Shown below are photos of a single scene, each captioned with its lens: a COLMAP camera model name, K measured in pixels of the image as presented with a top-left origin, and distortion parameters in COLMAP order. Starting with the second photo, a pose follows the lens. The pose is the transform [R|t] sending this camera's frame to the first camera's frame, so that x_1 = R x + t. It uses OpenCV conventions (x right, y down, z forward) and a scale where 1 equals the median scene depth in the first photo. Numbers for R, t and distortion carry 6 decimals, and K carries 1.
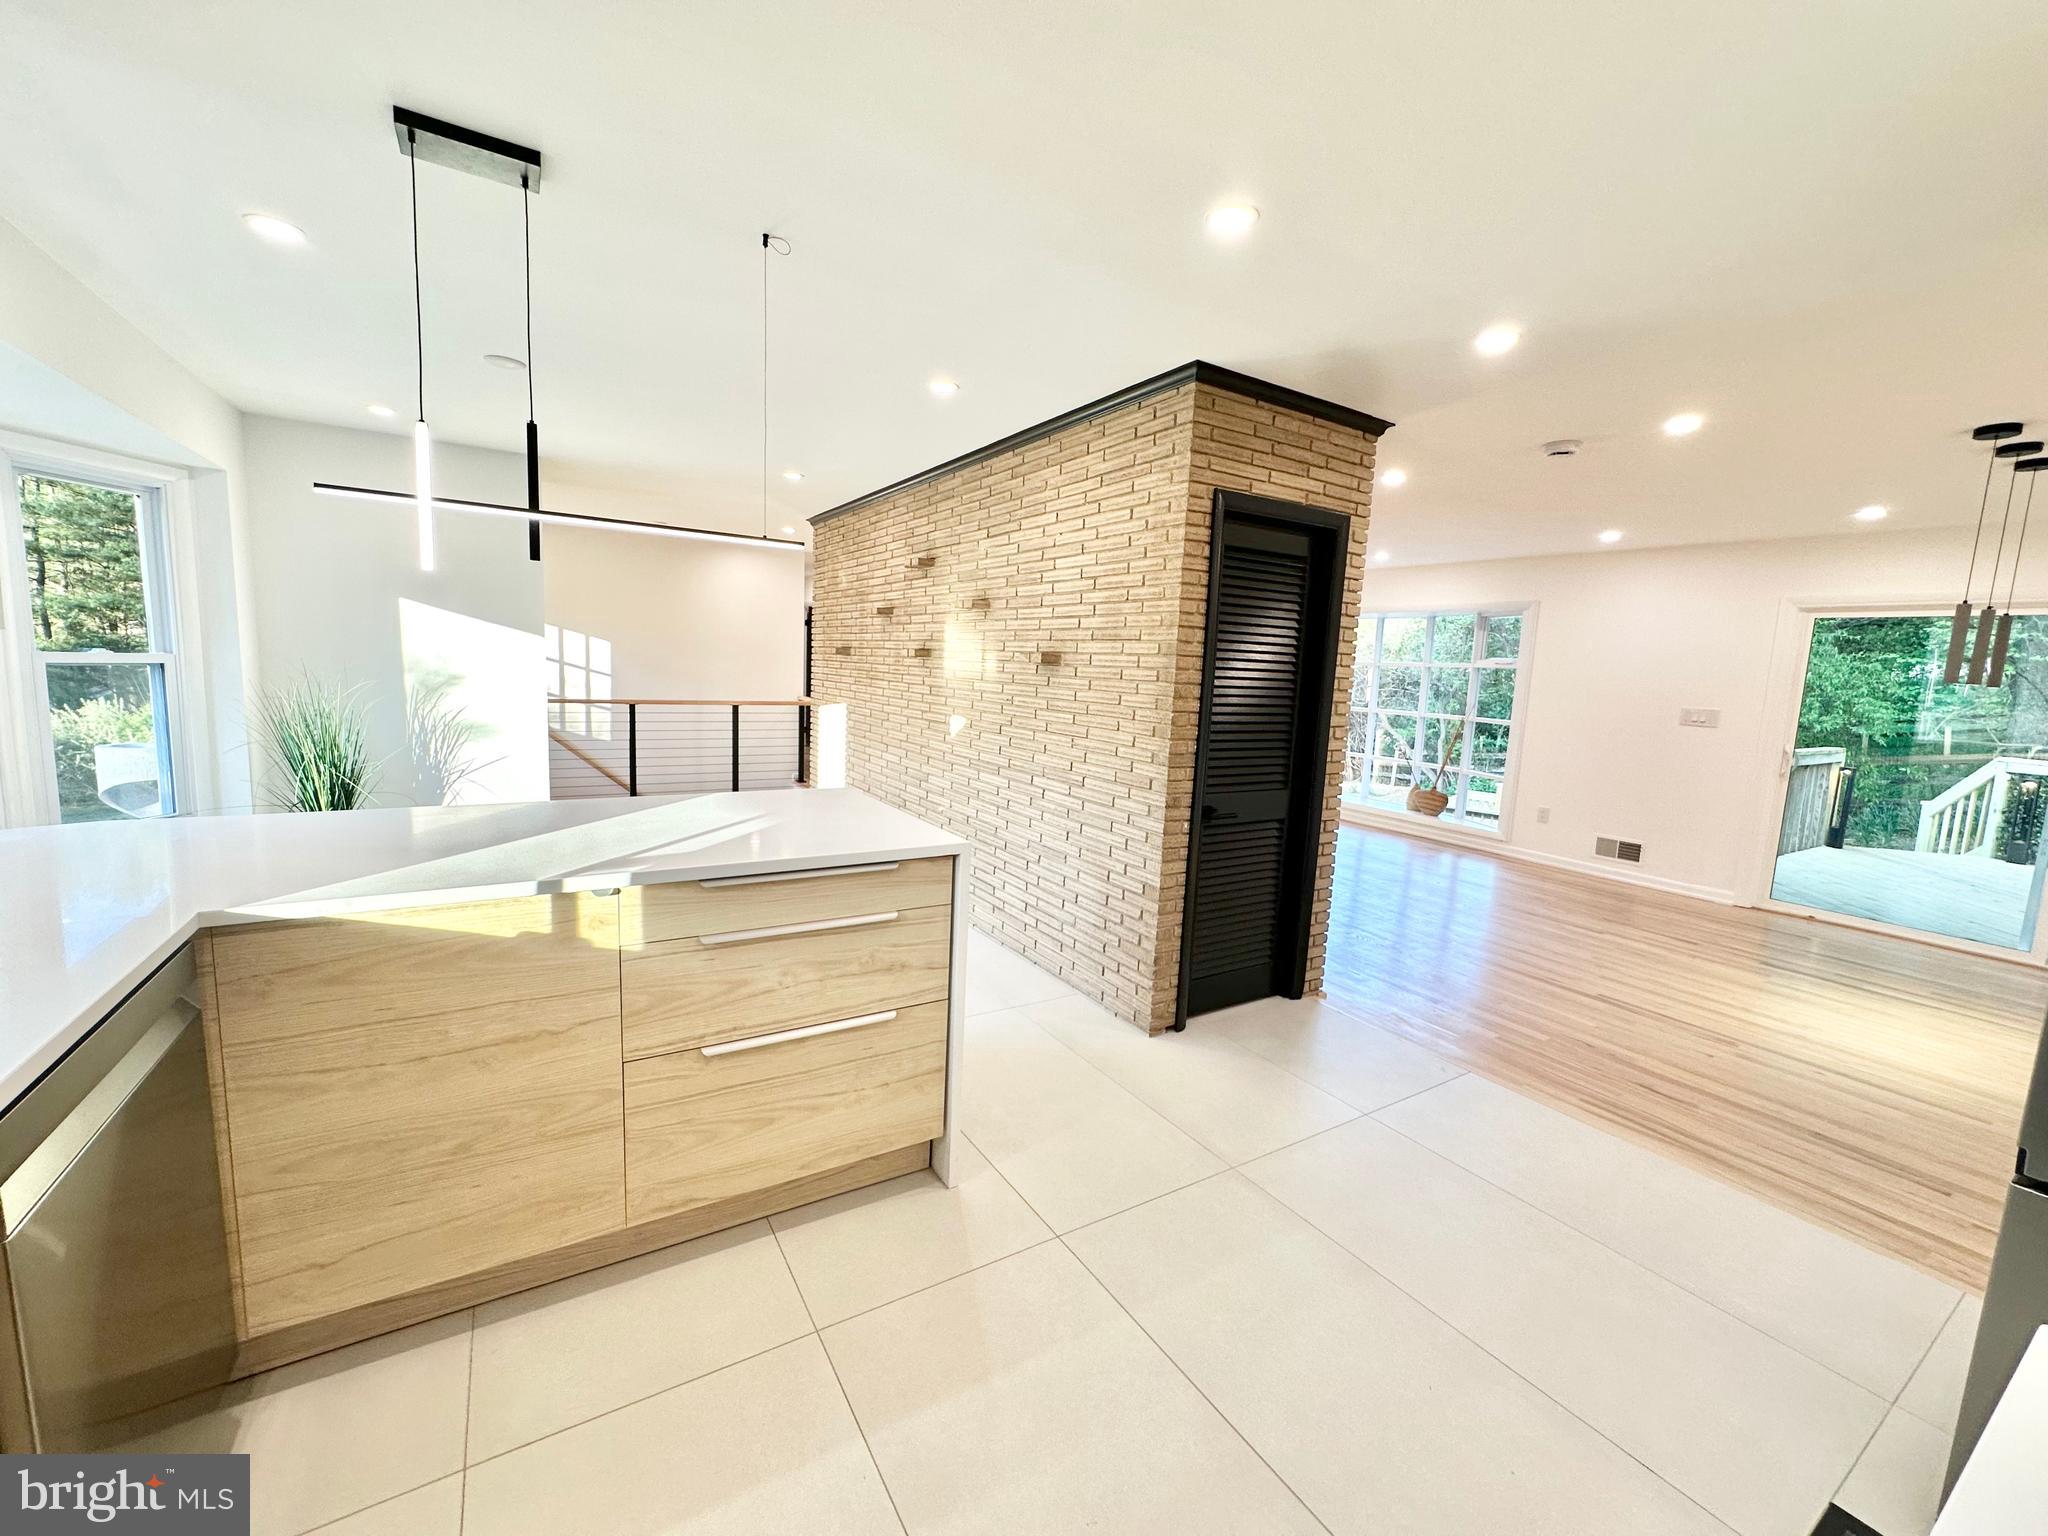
lens RADIAL K [[818.5, 0, 1027.9], [0, 818.5, 768.2], [0, 0, 1]] dist [-0.003698, 0.001002]
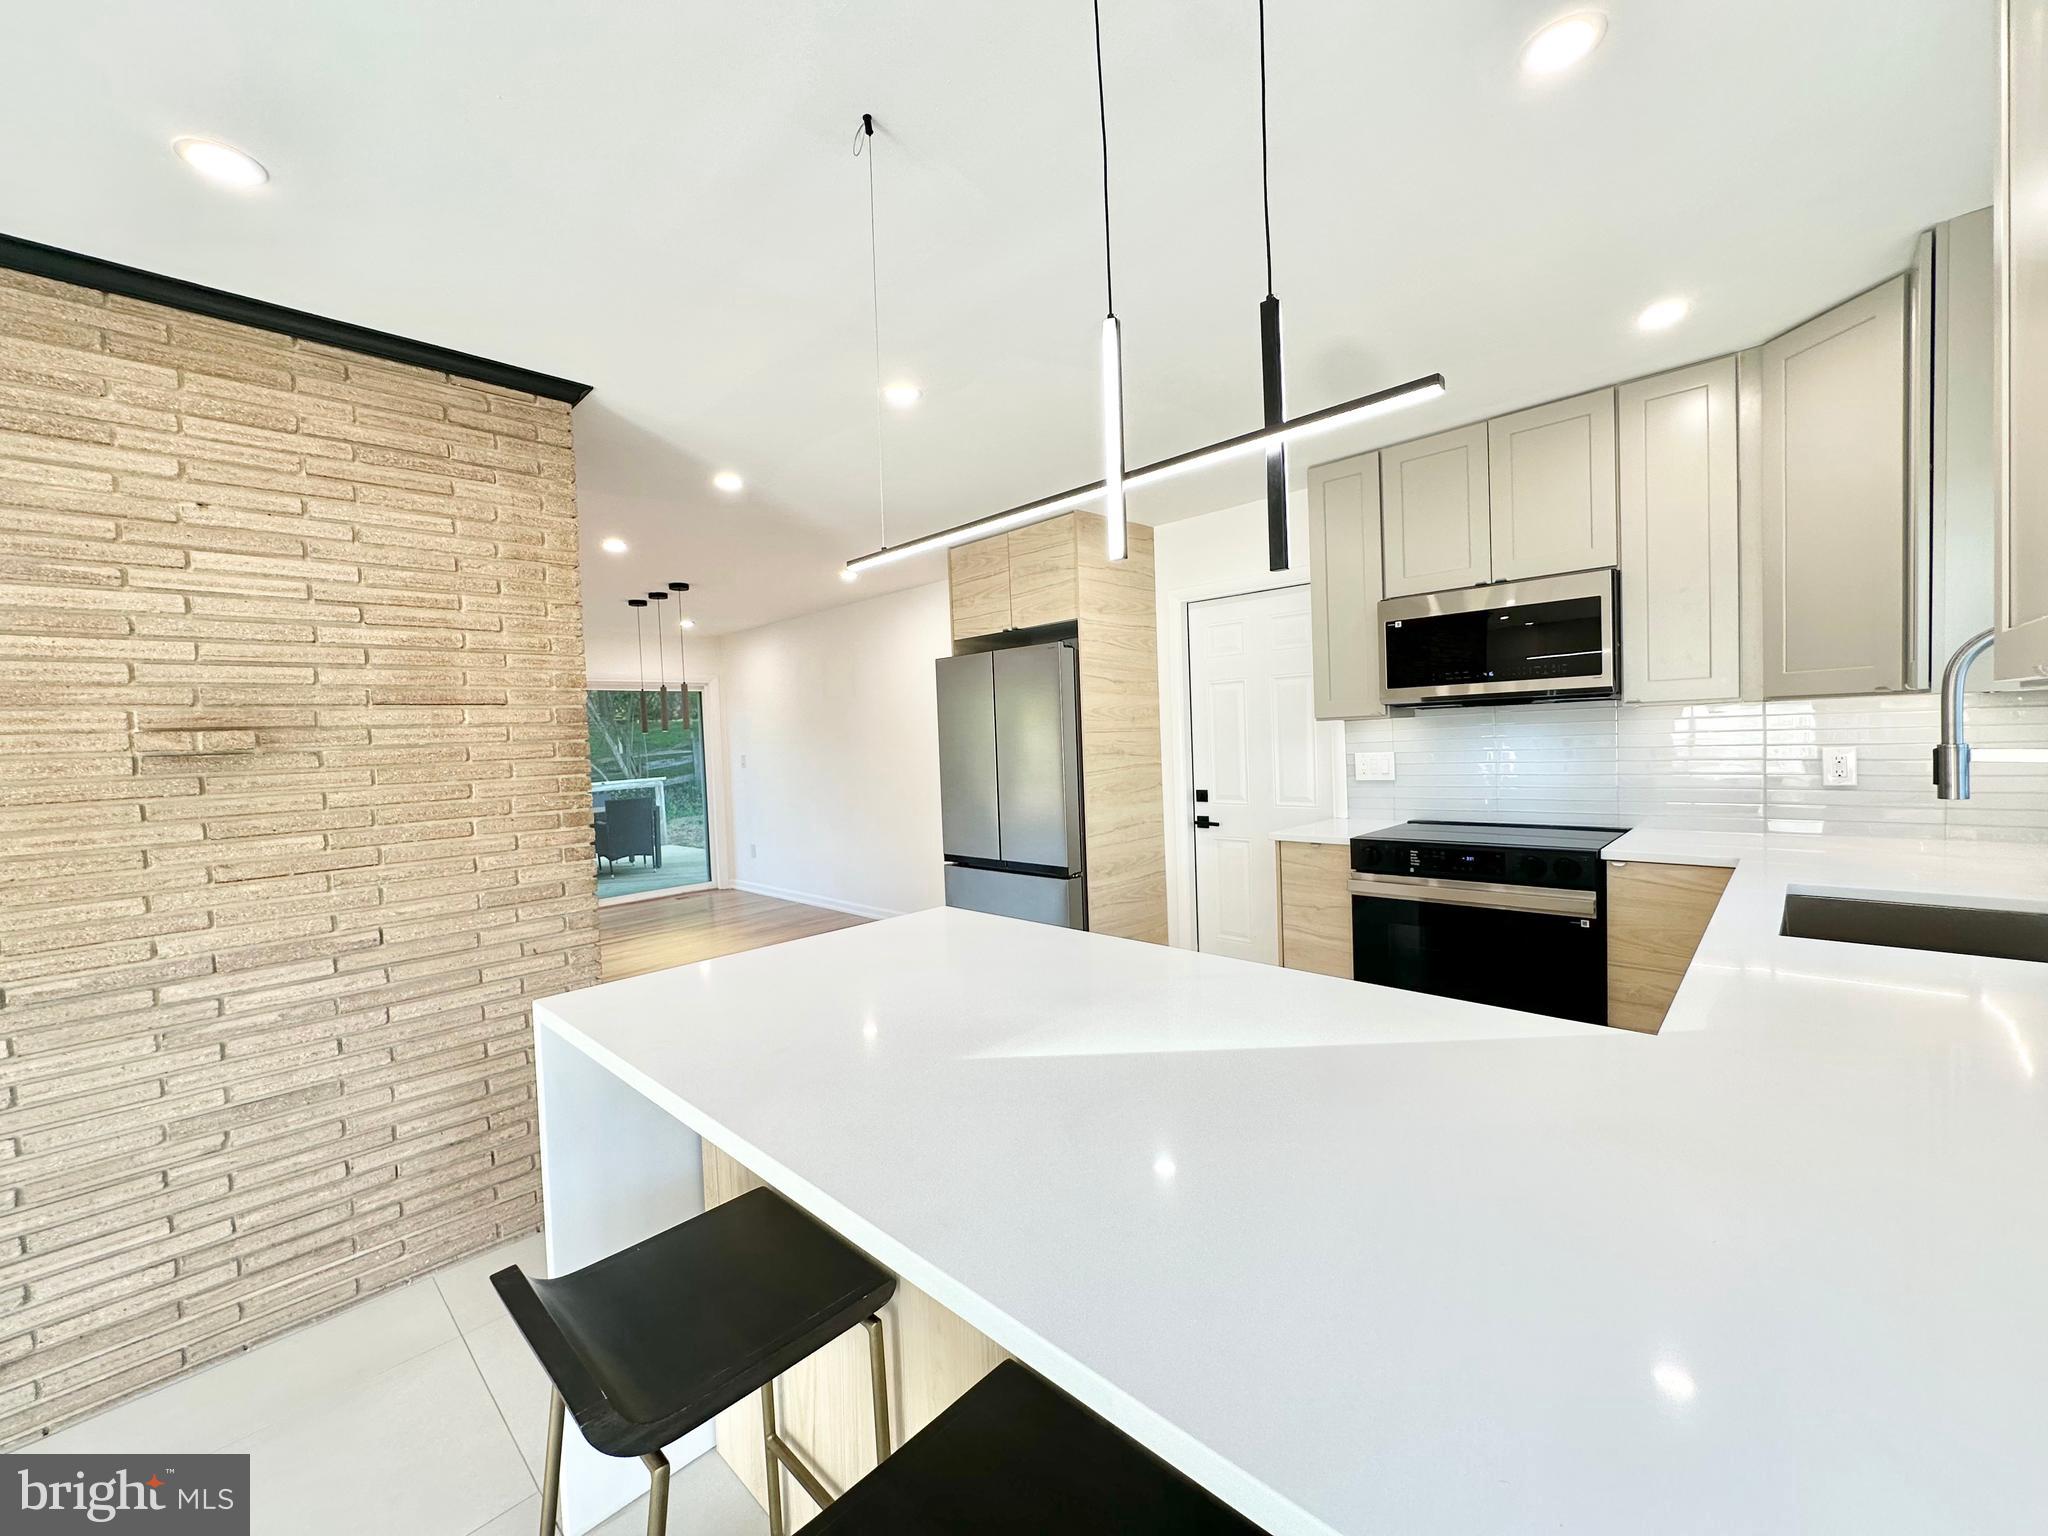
lens RADIAL K [[818.5, 0, 1026.1], [0, 818.5, 766.8], [0, 0, 1]] dist [-0.003698, 0.001002]
pose [[-0.246455, -0.073672, 0.966350, -0.651776], [0.152861, 0.981671, 0.113825, -0.107628], [-0.957023, 0.175770, -0.230677, 0.691142]]
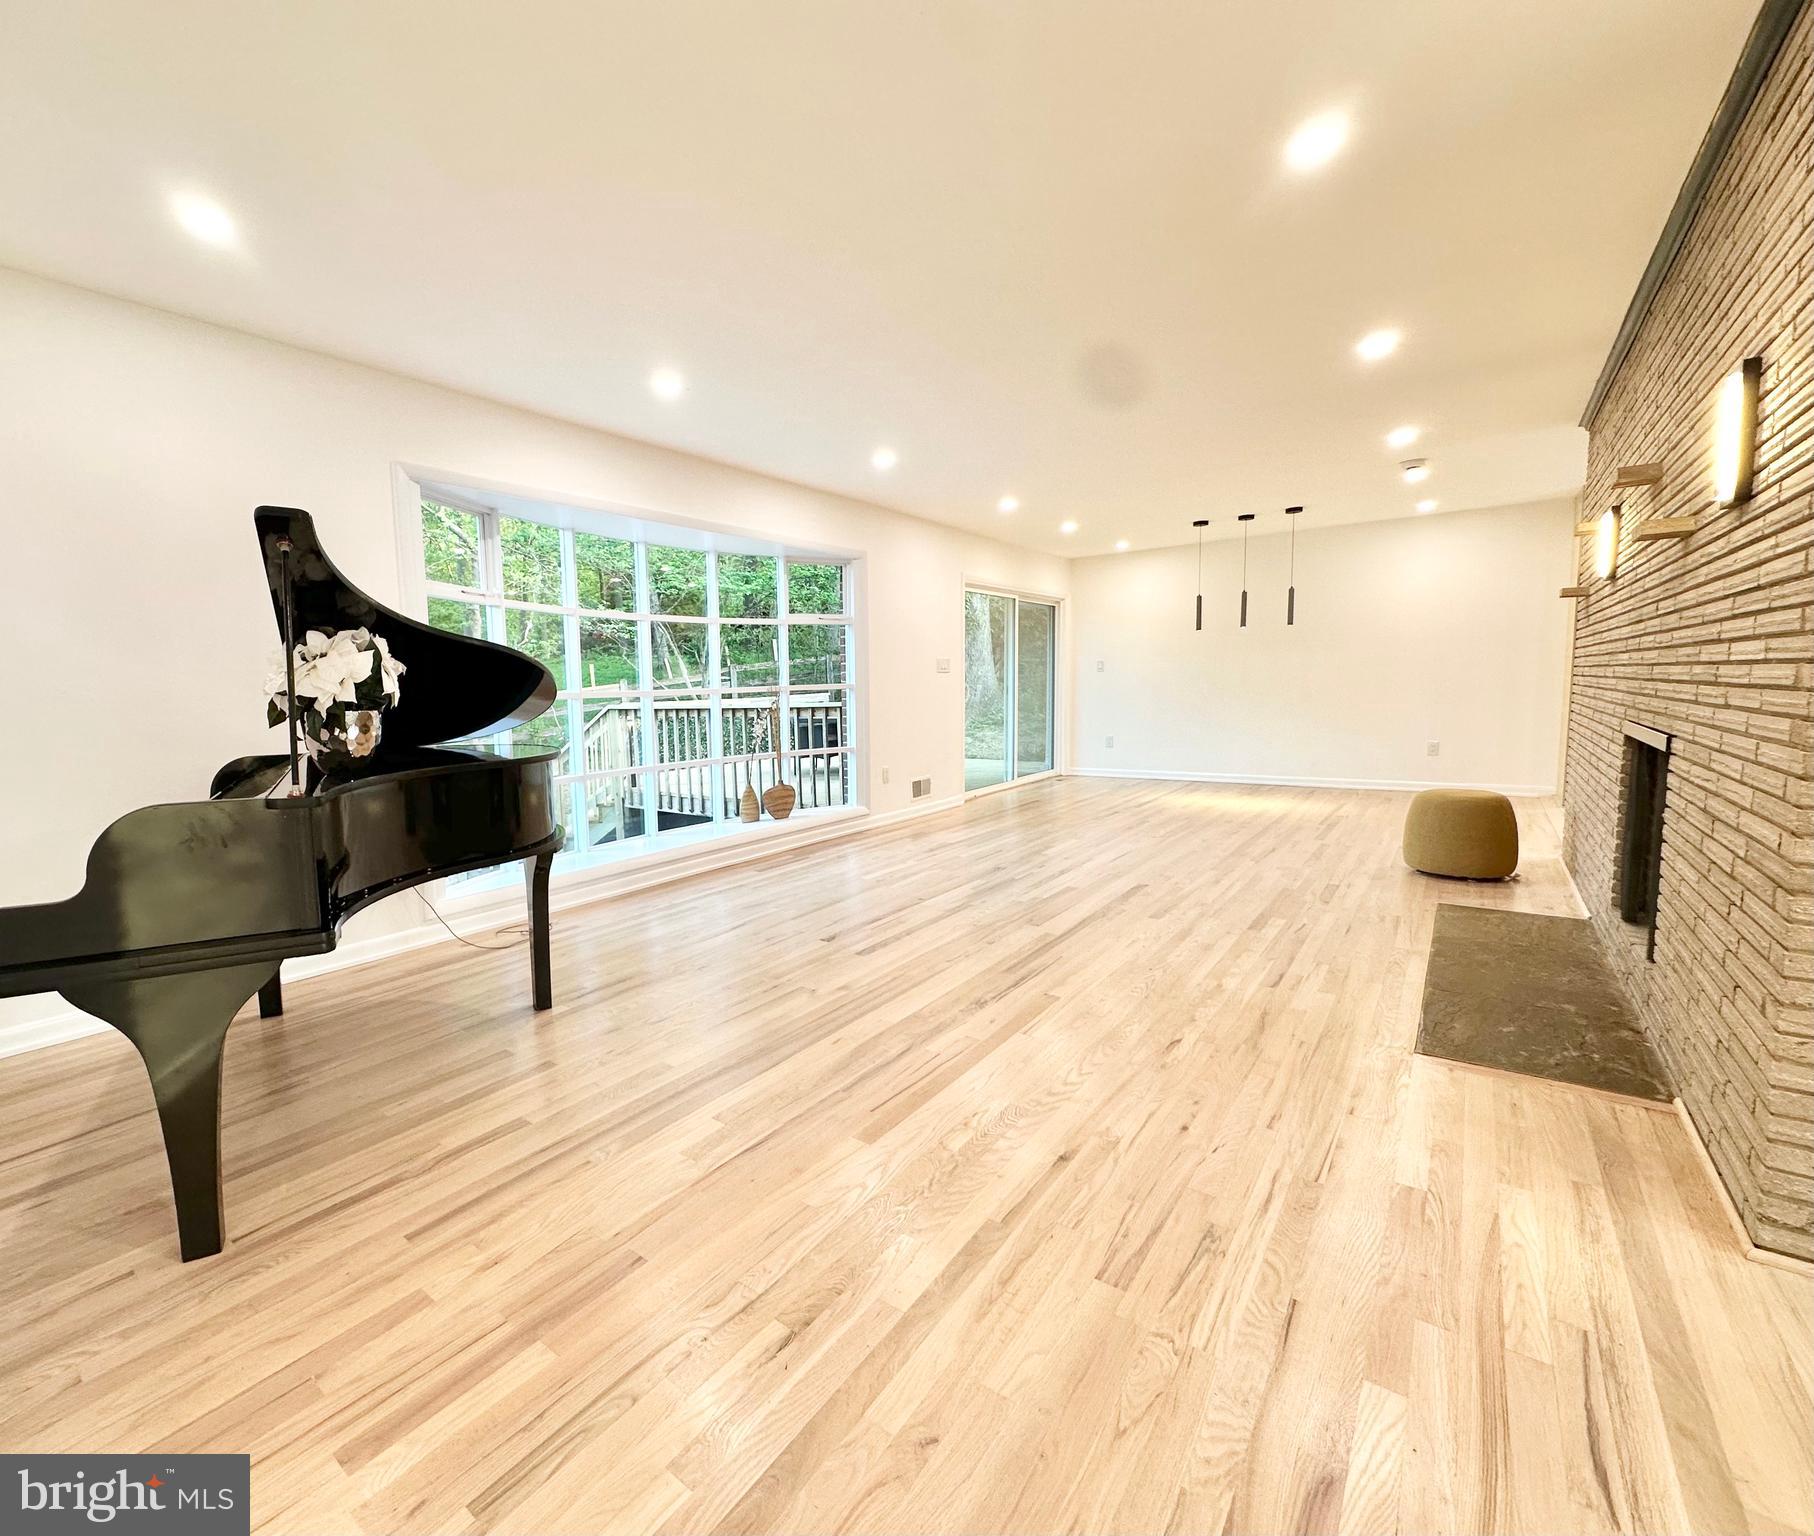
lens RADIAL K [[815.0, 0, 781.4], [0, 815.0, 785.1], [0, 0, 1]] dist [-0.003081, 0.000758]
pose [[-0.314230, -0.151855, 0.937123, -0.501984], [0.133178, 0.970311, 0.201889, -0.291107], [-0.939959, 0.188244, -0.284677, 2.791642]]
